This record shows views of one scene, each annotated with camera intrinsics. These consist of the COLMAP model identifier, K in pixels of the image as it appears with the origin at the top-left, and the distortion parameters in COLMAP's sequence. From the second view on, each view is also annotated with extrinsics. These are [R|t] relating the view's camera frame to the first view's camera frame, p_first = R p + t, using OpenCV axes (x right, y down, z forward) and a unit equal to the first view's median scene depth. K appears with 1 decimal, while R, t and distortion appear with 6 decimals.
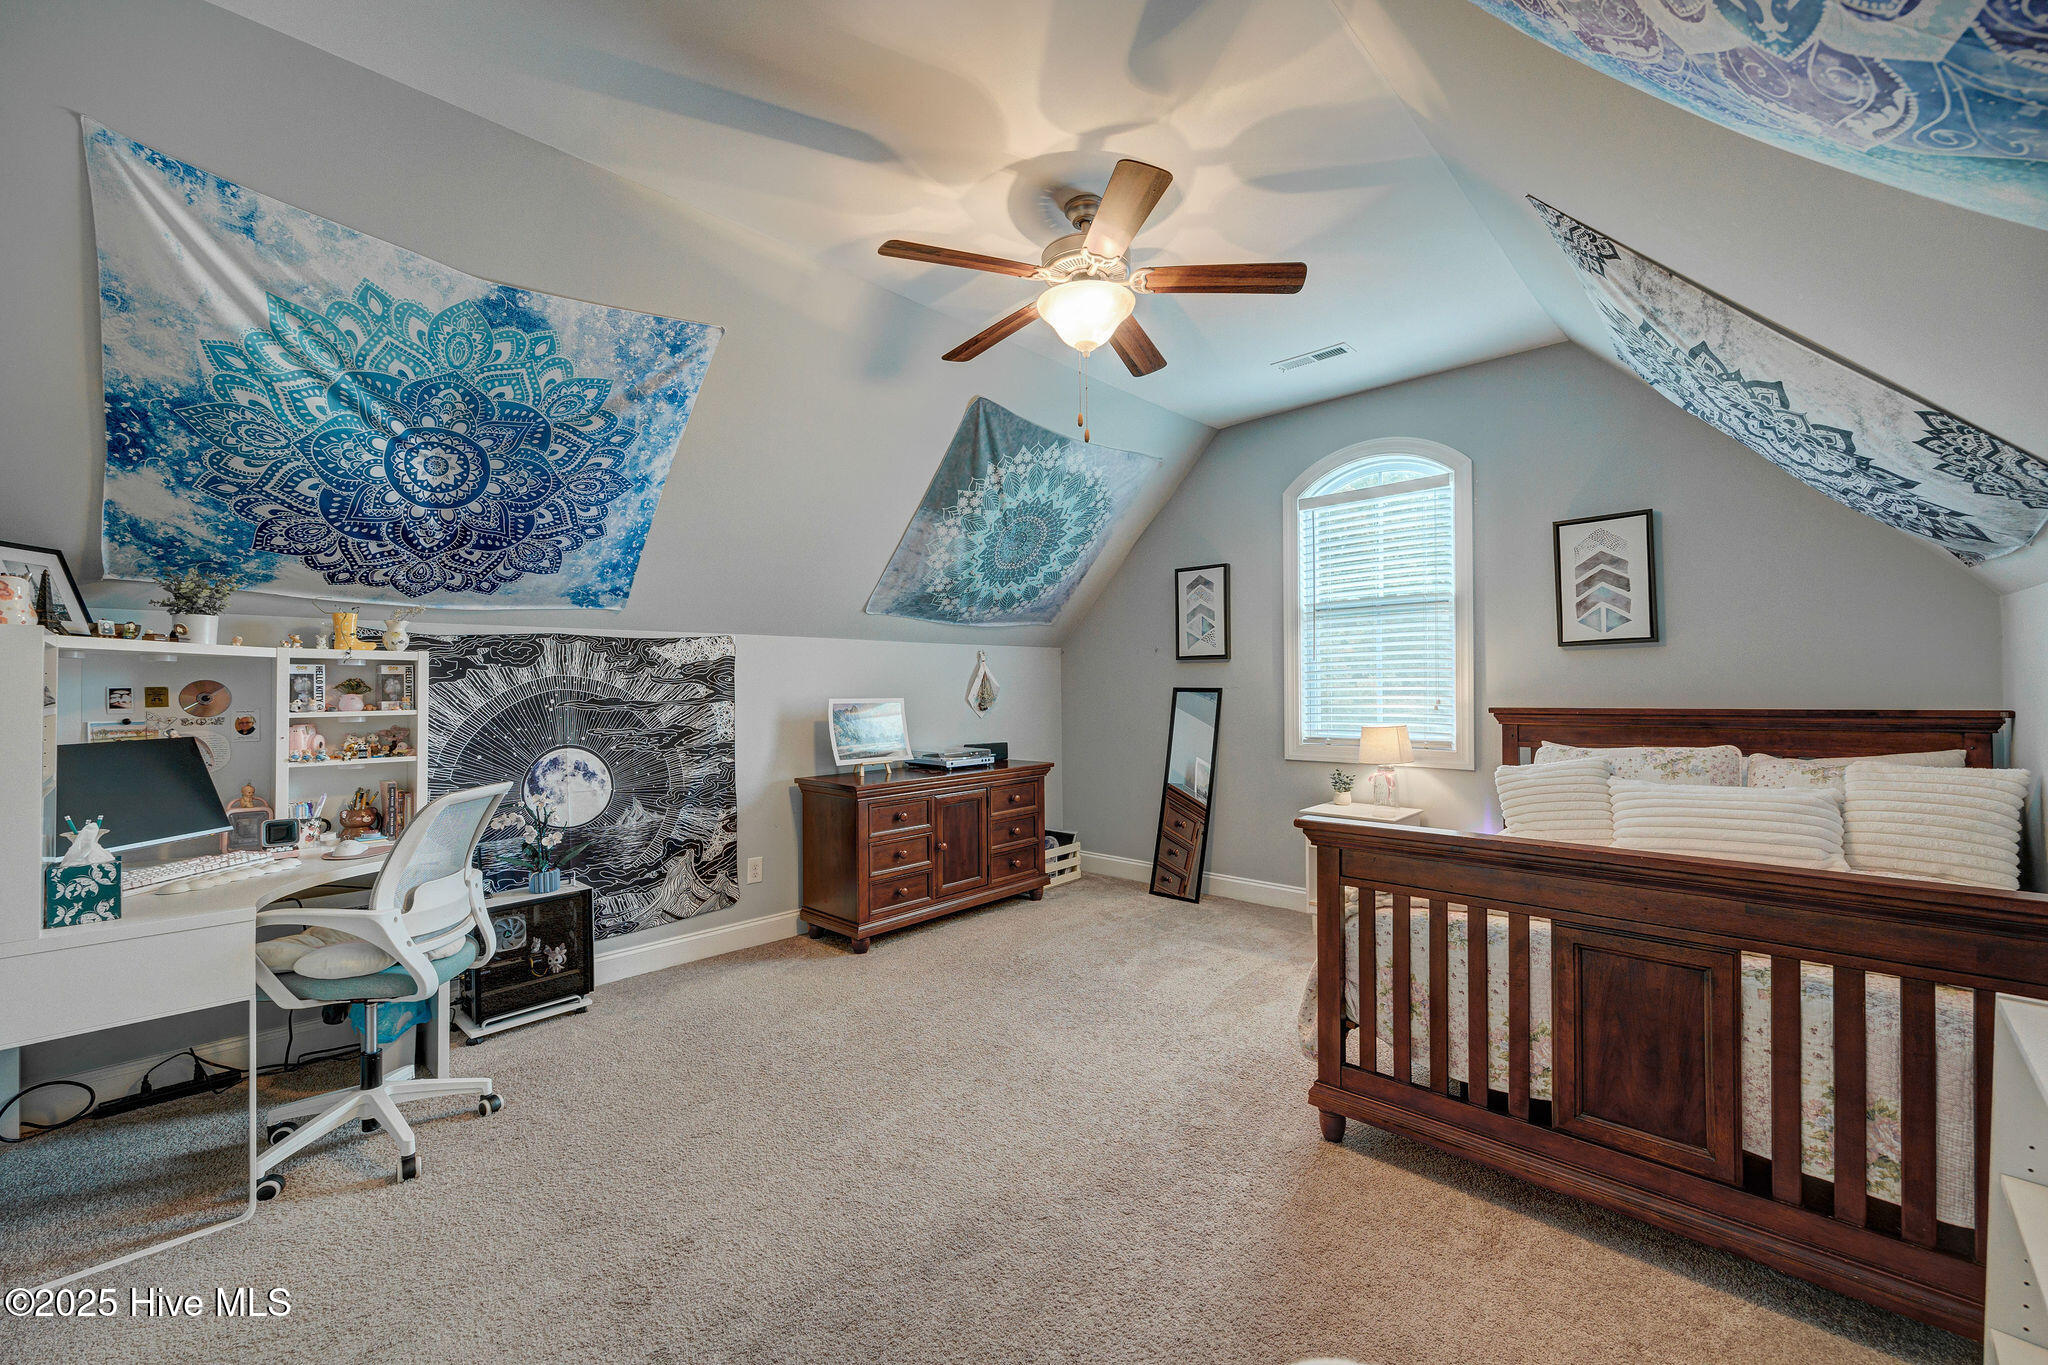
lens RADIAL K [[821.7, 0, 1020.5], [0, 821.7, 685.6], [0, 0, 1]] dist [-0.003051, -0.000845]
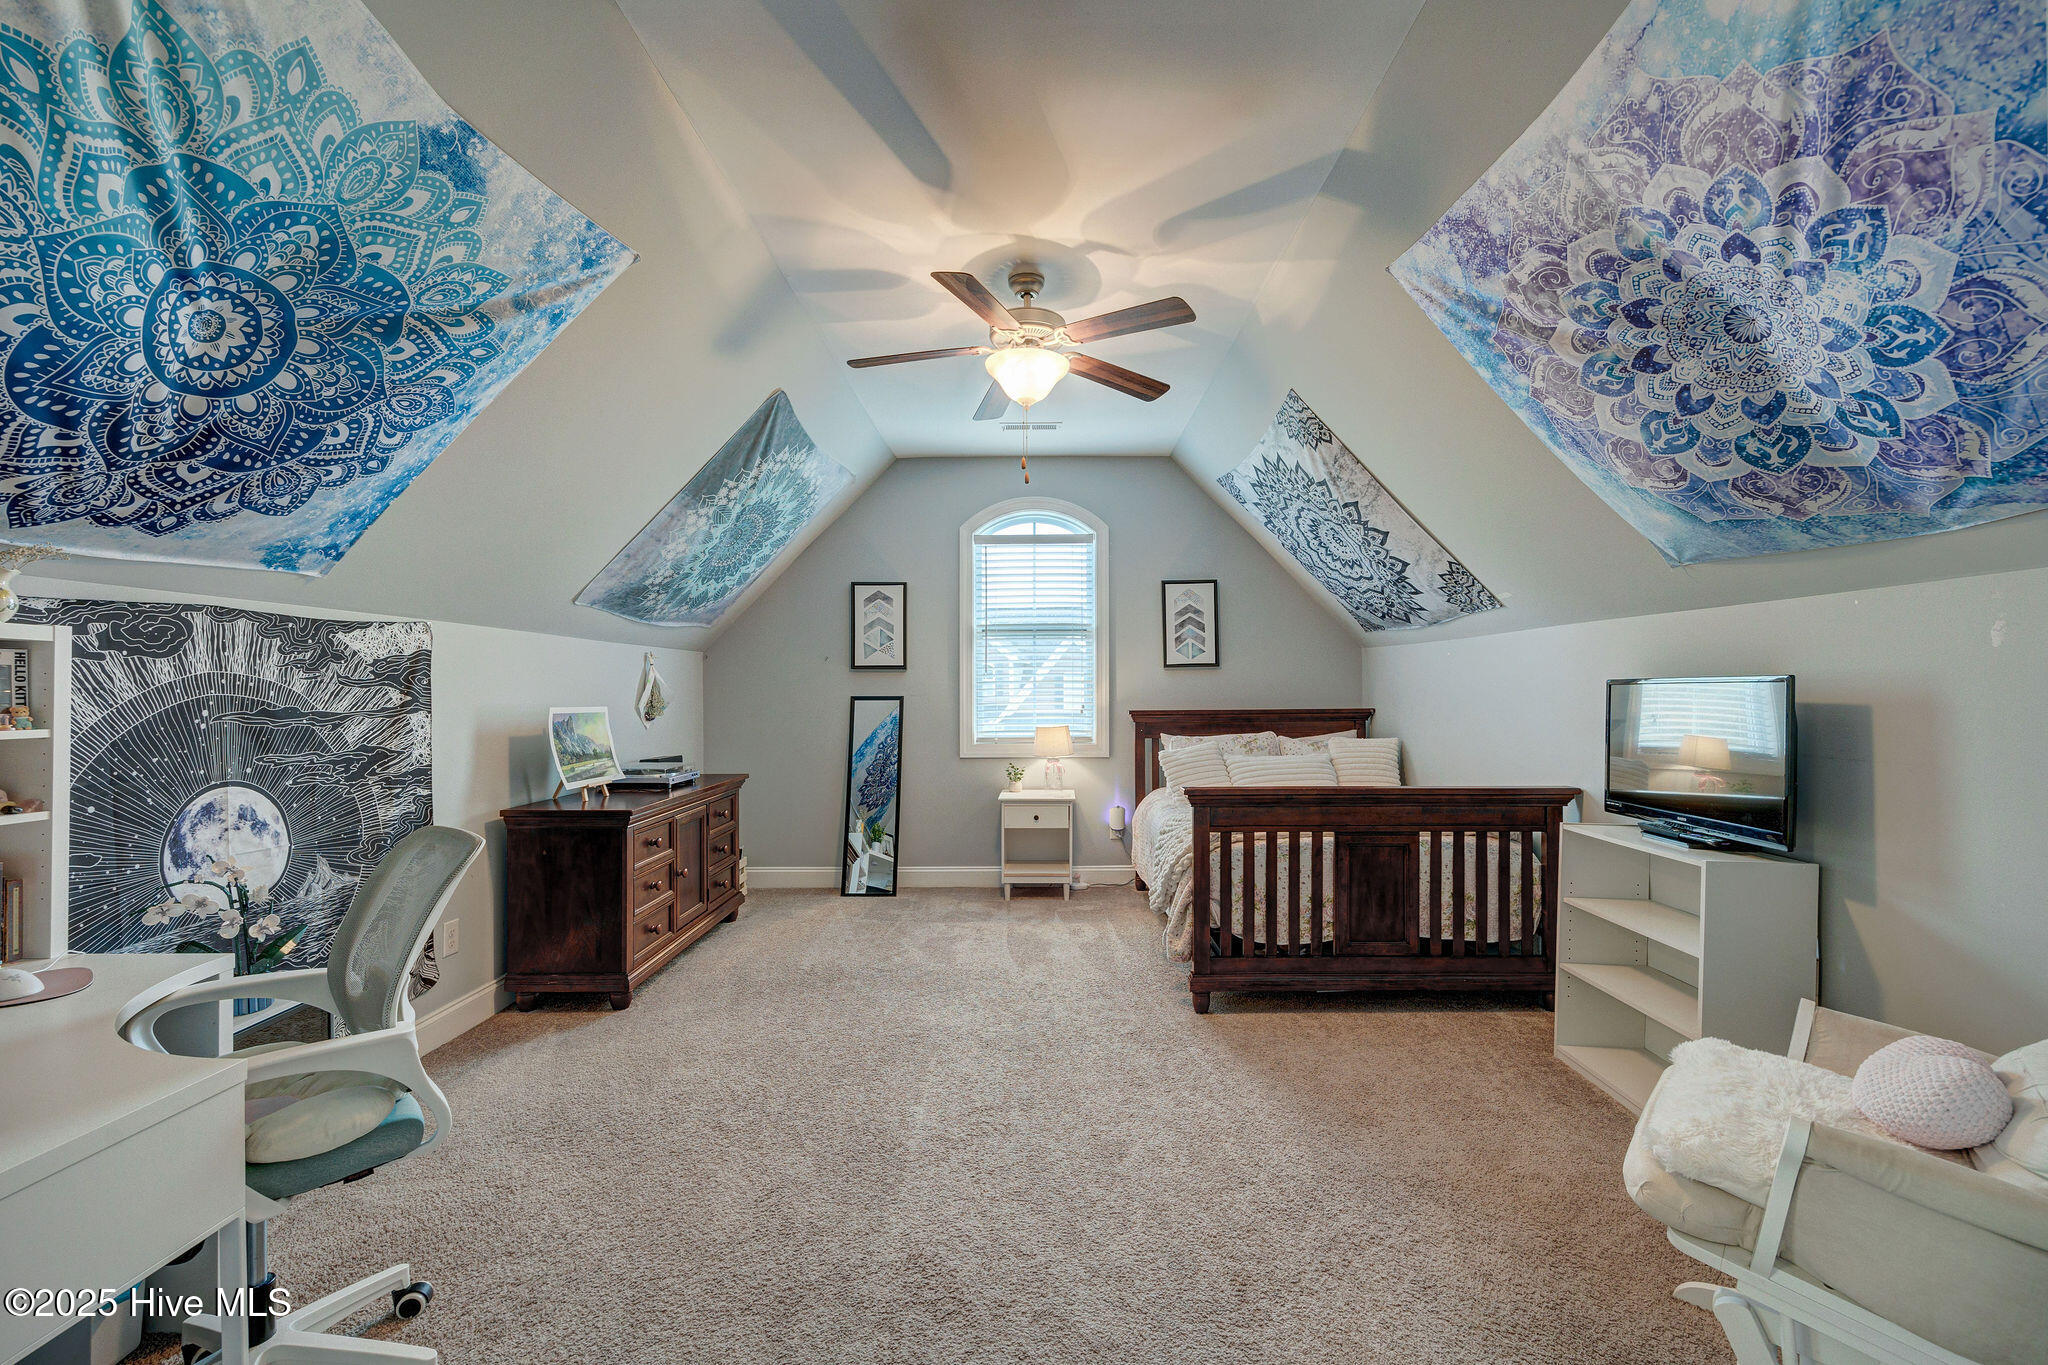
lens RADIAL K [[821.7, 0, 1060.1], [0, 821.7, 696.2], [0, 0, 1]] dist [-0.003051, -0.000845]
pose [[0.722350, 0.002882, 0.691522, -0.551930], [-0.004168, 0.999991, 0.000186, 0.003527], [-0.691515, -0.003016, 0.722356, 0.099777]]
